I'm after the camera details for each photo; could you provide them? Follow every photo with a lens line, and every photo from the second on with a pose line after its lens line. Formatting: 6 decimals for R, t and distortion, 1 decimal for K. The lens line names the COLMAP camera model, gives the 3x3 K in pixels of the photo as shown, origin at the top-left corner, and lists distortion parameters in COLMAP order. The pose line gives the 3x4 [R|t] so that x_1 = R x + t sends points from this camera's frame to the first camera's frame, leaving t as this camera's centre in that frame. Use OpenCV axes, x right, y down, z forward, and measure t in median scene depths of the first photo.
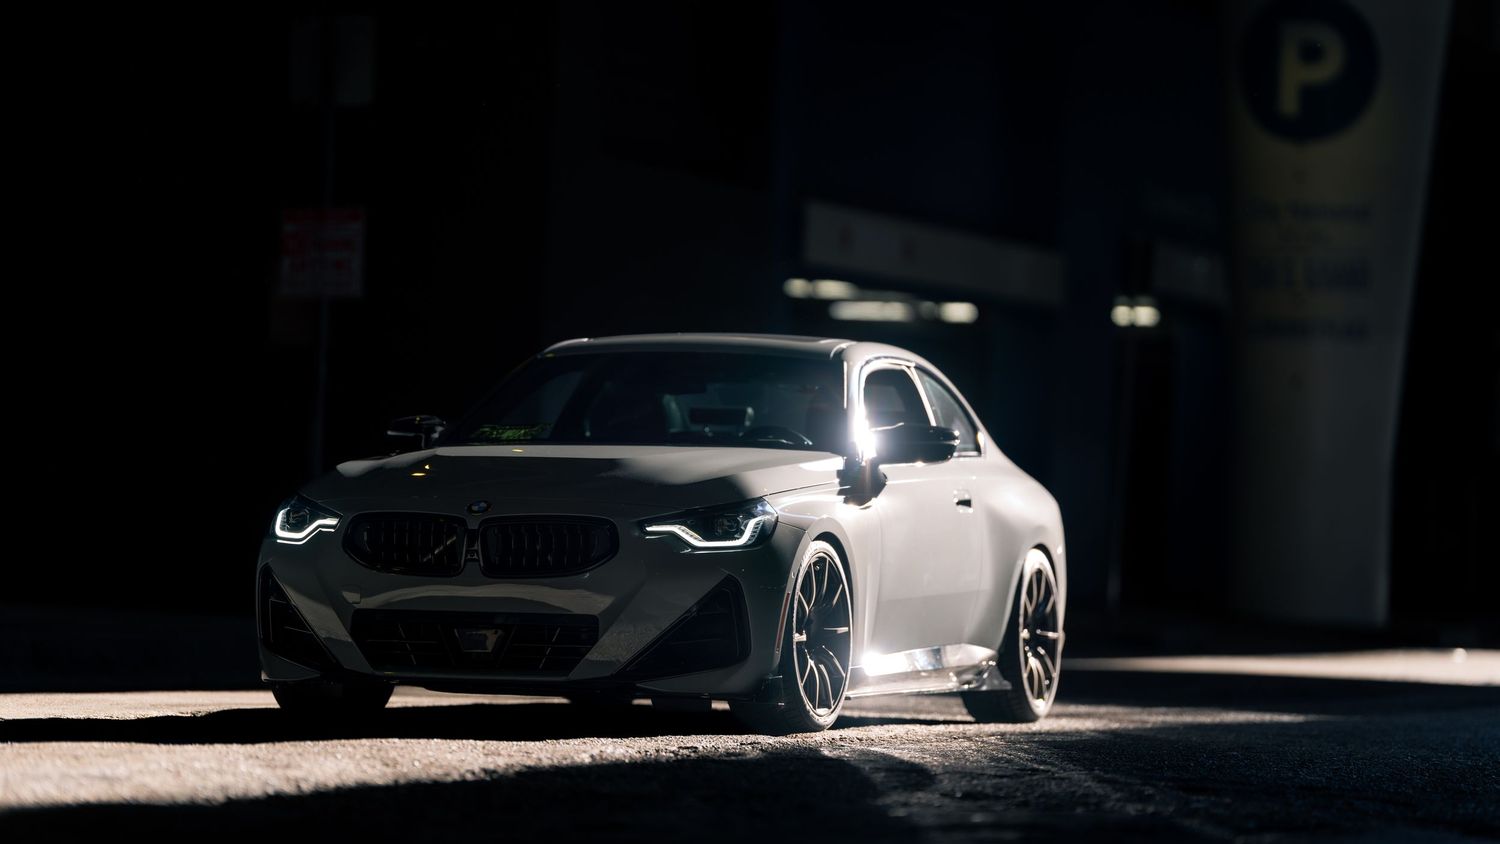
lens RADIAL K [[6099.0, 0, 750.0], [0, 6099.0, 422.0], [0, 0, 1]] dist [-0.073526, 0.362590]
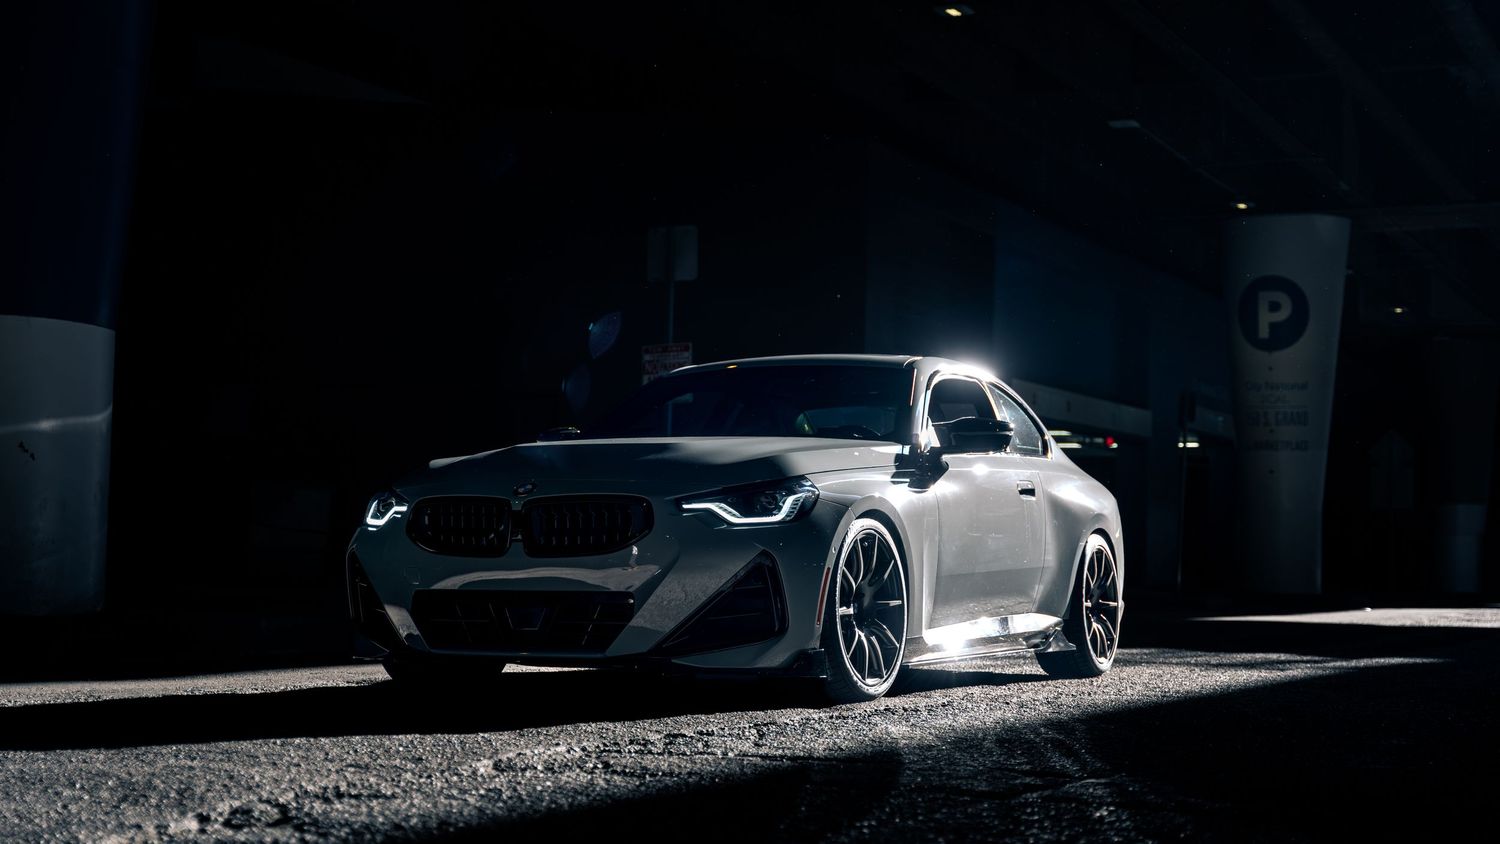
lens RADIAL K [[2173.8, 0, 750.0], [0, 2173.8, 422.0], [0, 0, 1]] dist [0.005956, -0.011876]
pose [[0.990155, -0.027580, -0.137230, 0.042748], [0.020761, 0.998489, -0.050870, 0.021375], [0.138426, 0.047520, 0.989232, 0.619620]]
